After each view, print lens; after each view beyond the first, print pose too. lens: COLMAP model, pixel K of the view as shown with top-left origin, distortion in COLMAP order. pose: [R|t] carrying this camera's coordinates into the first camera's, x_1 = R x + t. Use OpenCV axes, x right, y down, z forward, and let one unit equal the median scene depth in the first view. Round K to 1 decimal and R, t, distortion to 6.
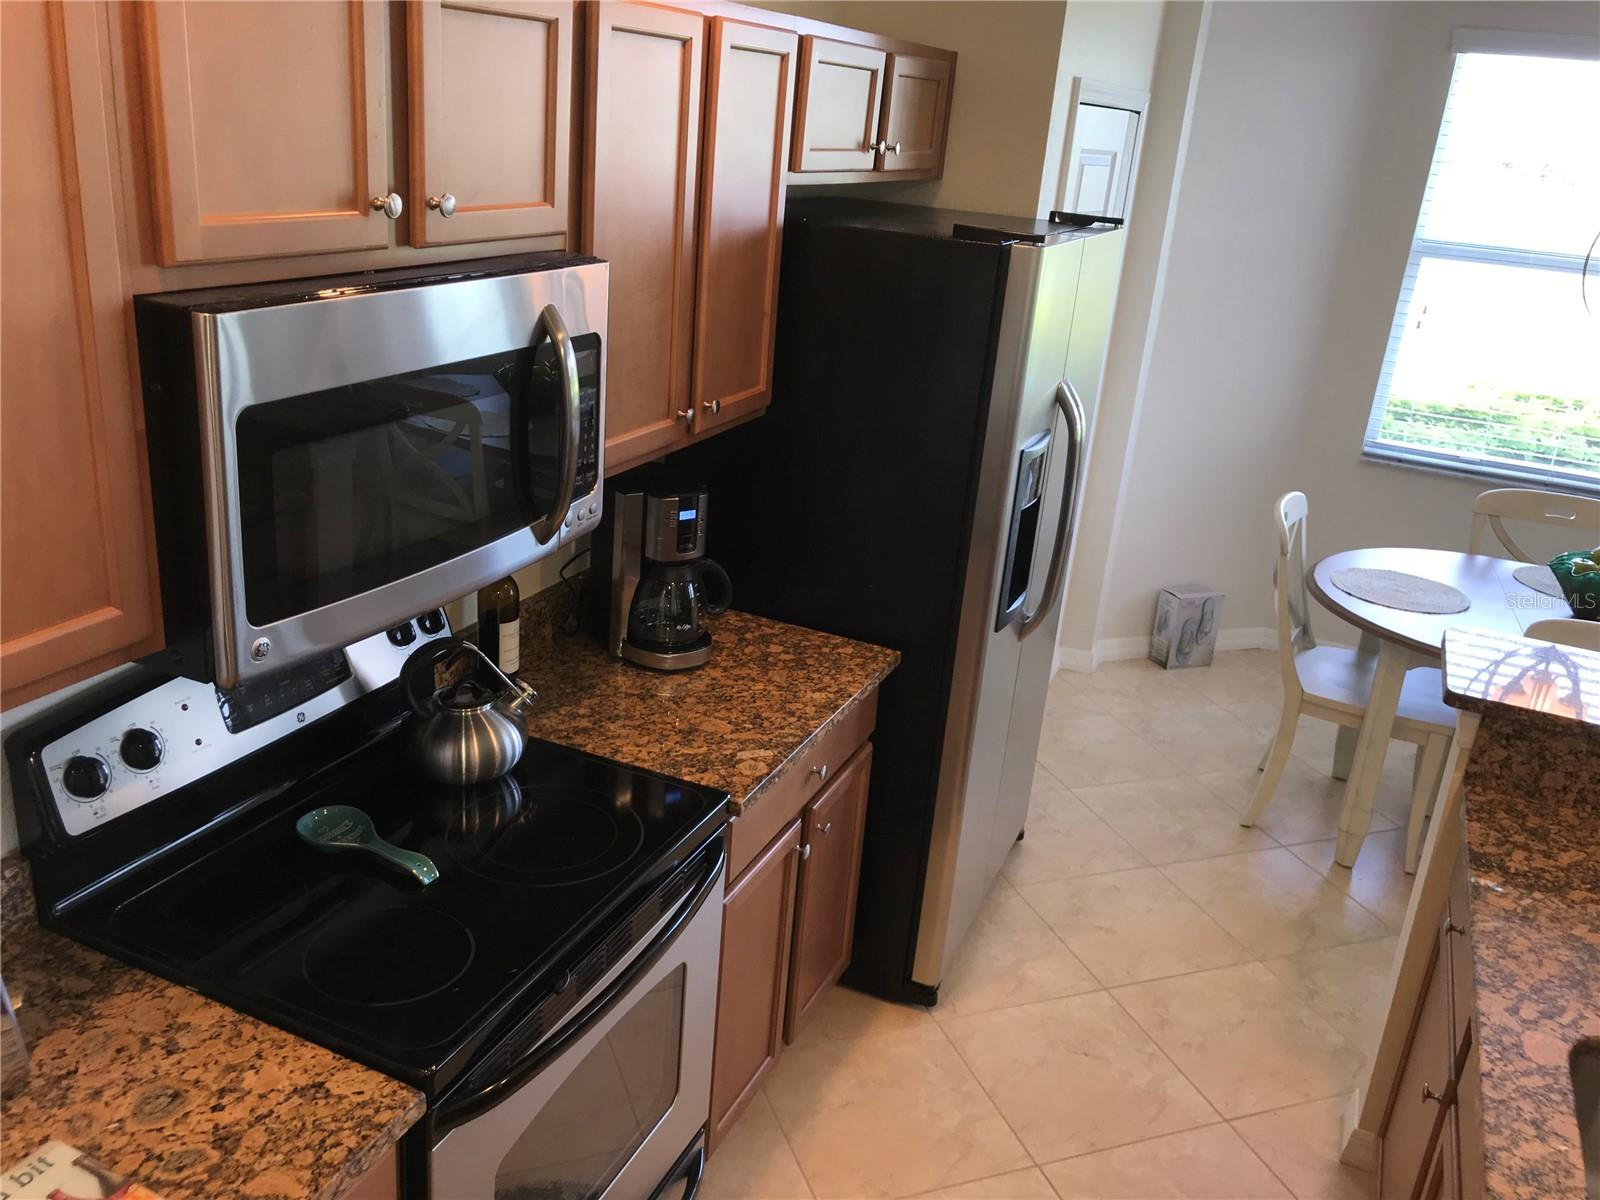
lens RADIAL K [[1310.0, 0, 800.0], [0, 1310.0, 600.0], [0, 0, 1]] dist [0.008804, -0.000067]
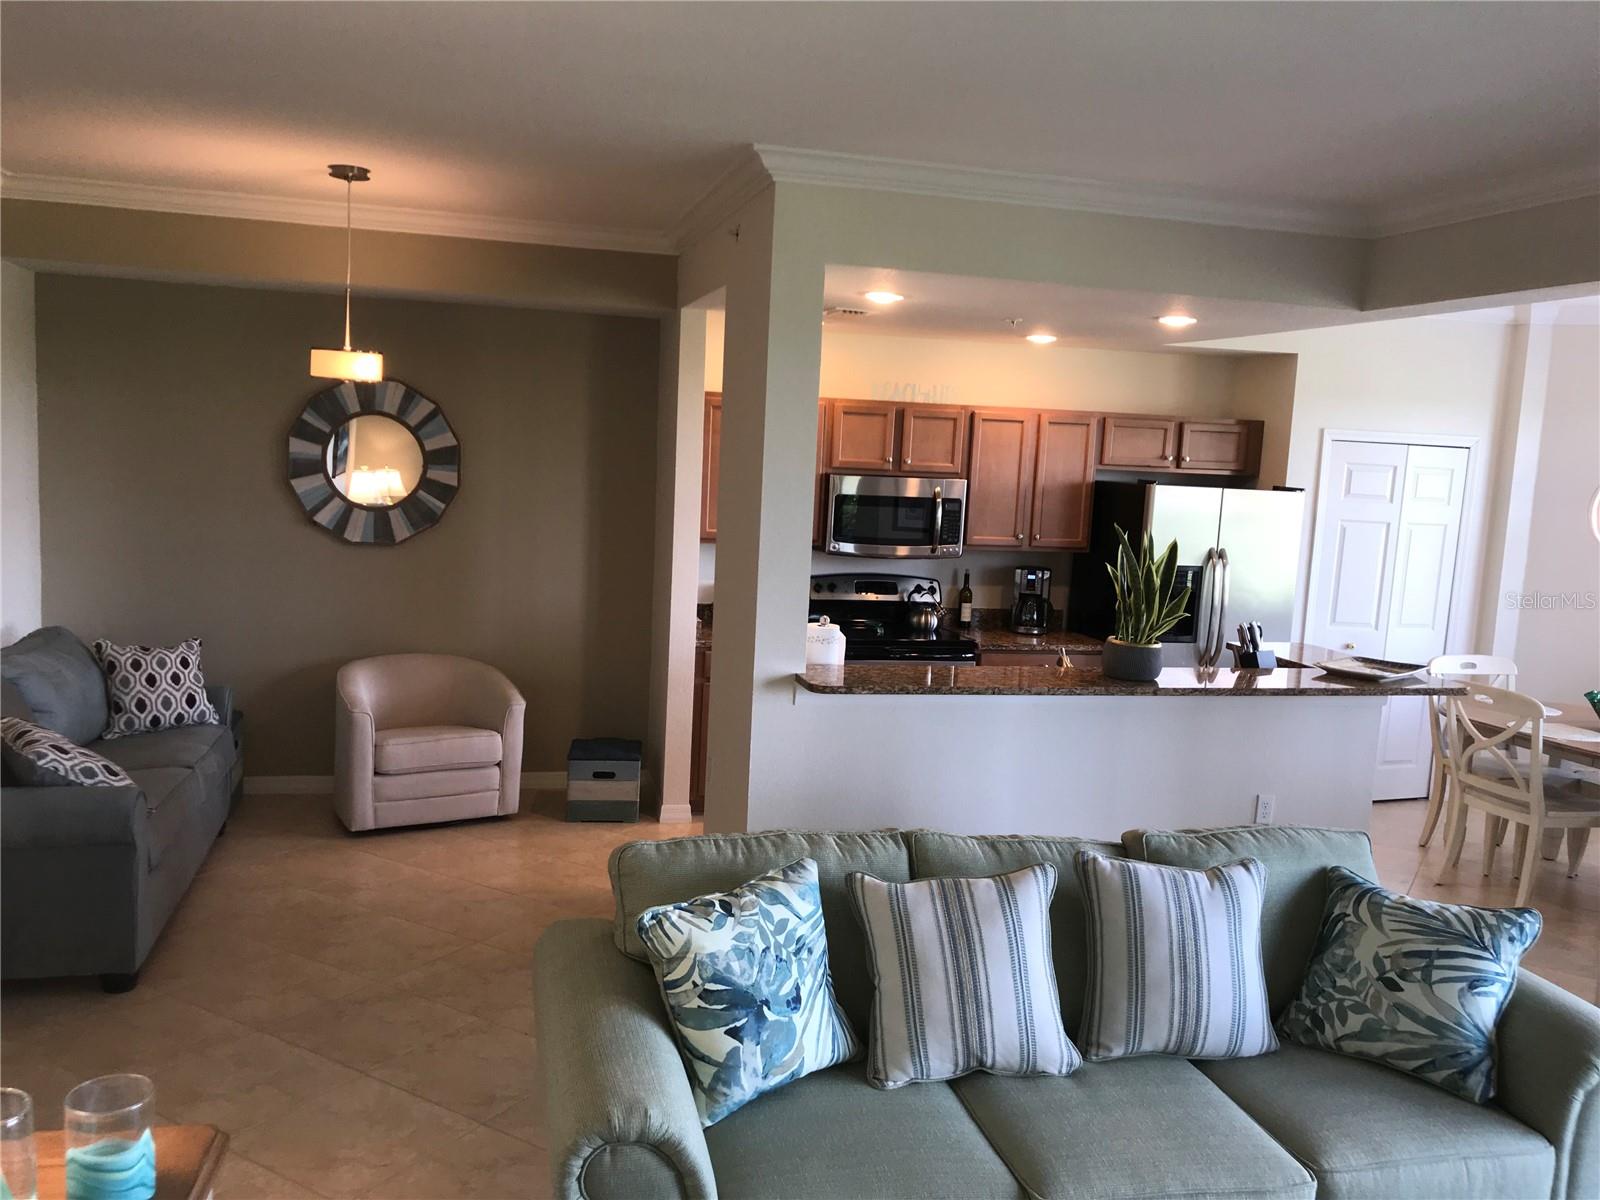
lens RADIAL K [[1310.0, 0, 800.0], [0, 1310.0, 600.0], [0, 0, 1]] dist [0.008804, -0.000067]
pose [[0.629681, 0.037554, -0.775945, 2.852820], [-0.272752, 0.945931, -0.175557, 0.977552], [0.727398, 0.322186, 0.605878, -1.704285]]
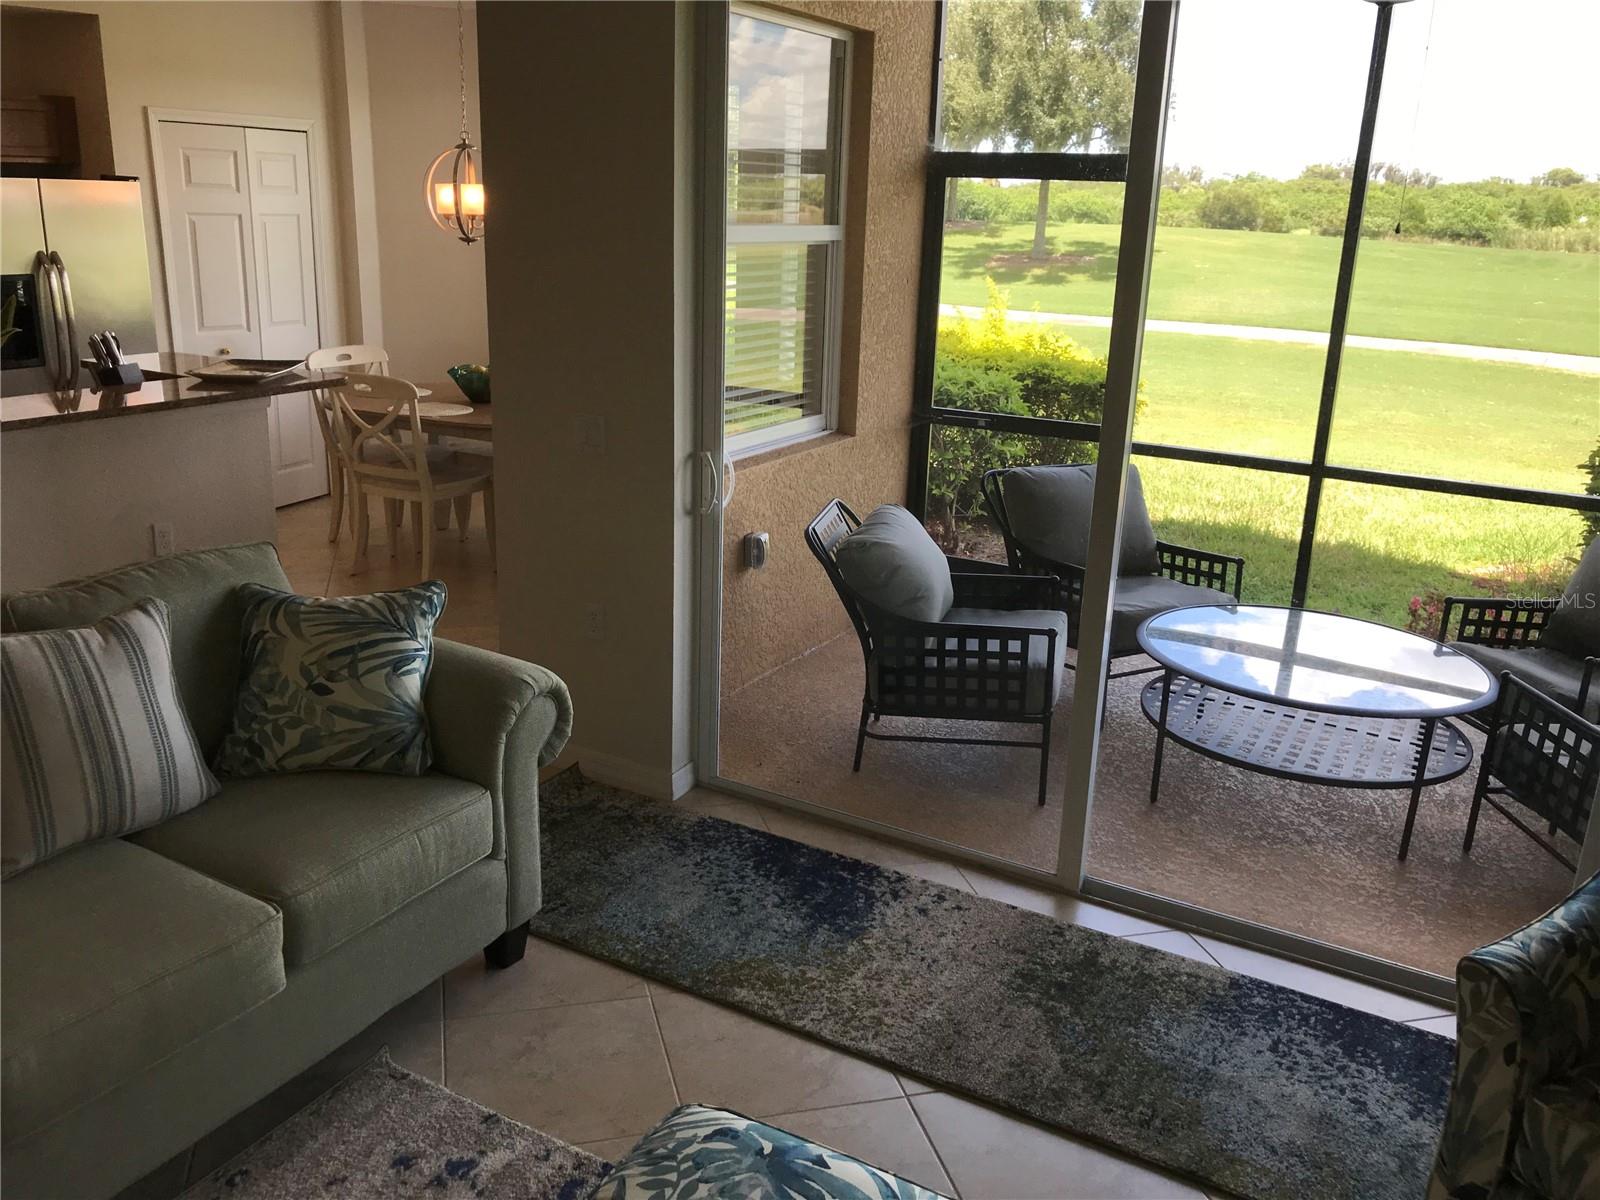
lens RADIAL K [[1310.0, 0, 800.0], [0, 1310.0, 600.0], [0, 0, 1]] dist [0.008804, -0.000067]
pose [[0.995308, -0.023922, -0.093751, 2.802028], [0.017555, 0.997520, -0.068154, 0.955971], [0.095148, 0.066189, 0.993260, -1.573663]]
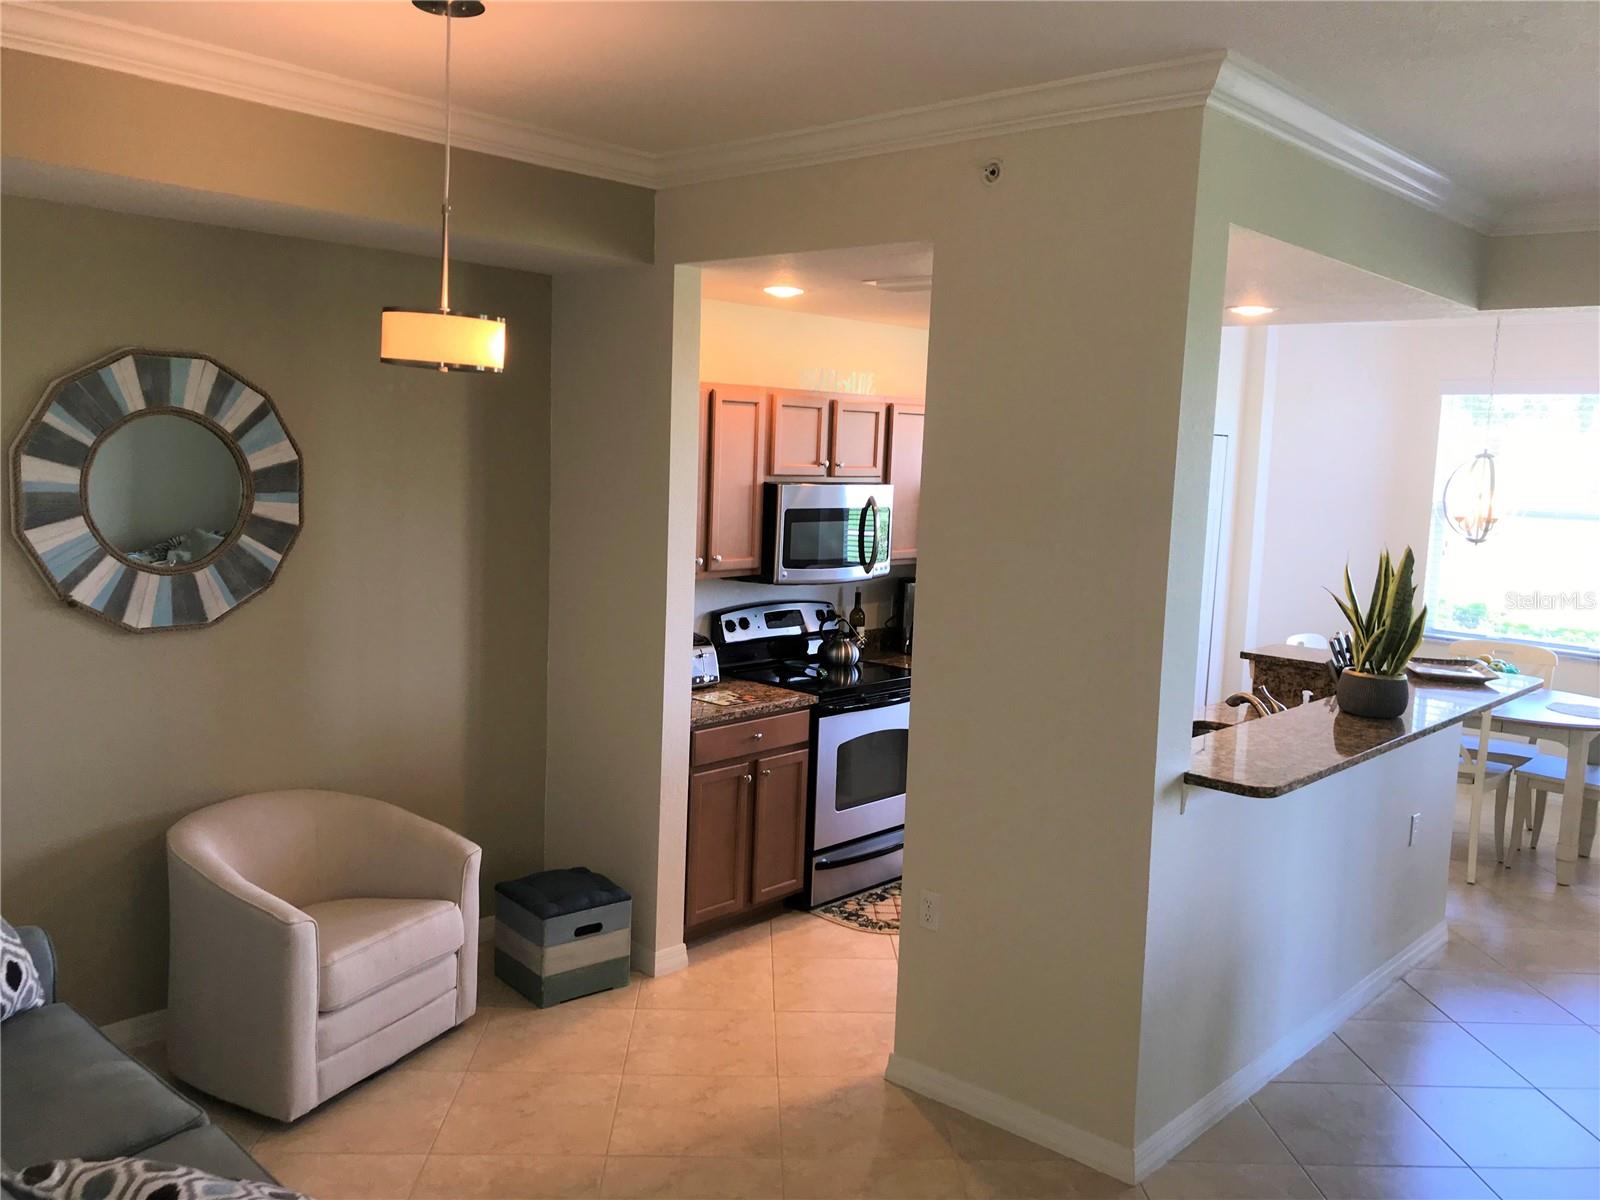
lens RADIAL K [[1310.0, 0, 800.0], [0, 1310.0, 600.0], [0, 0, 1]] dist [0.008804, -0.000067]
pose [[0.949224, -0.013254, -0.314323, 0.724226], [-0.069671, 0.965448, -0.251108, 0.939124], [0.306790, 0.260257, 0.915503, -2.151530]]
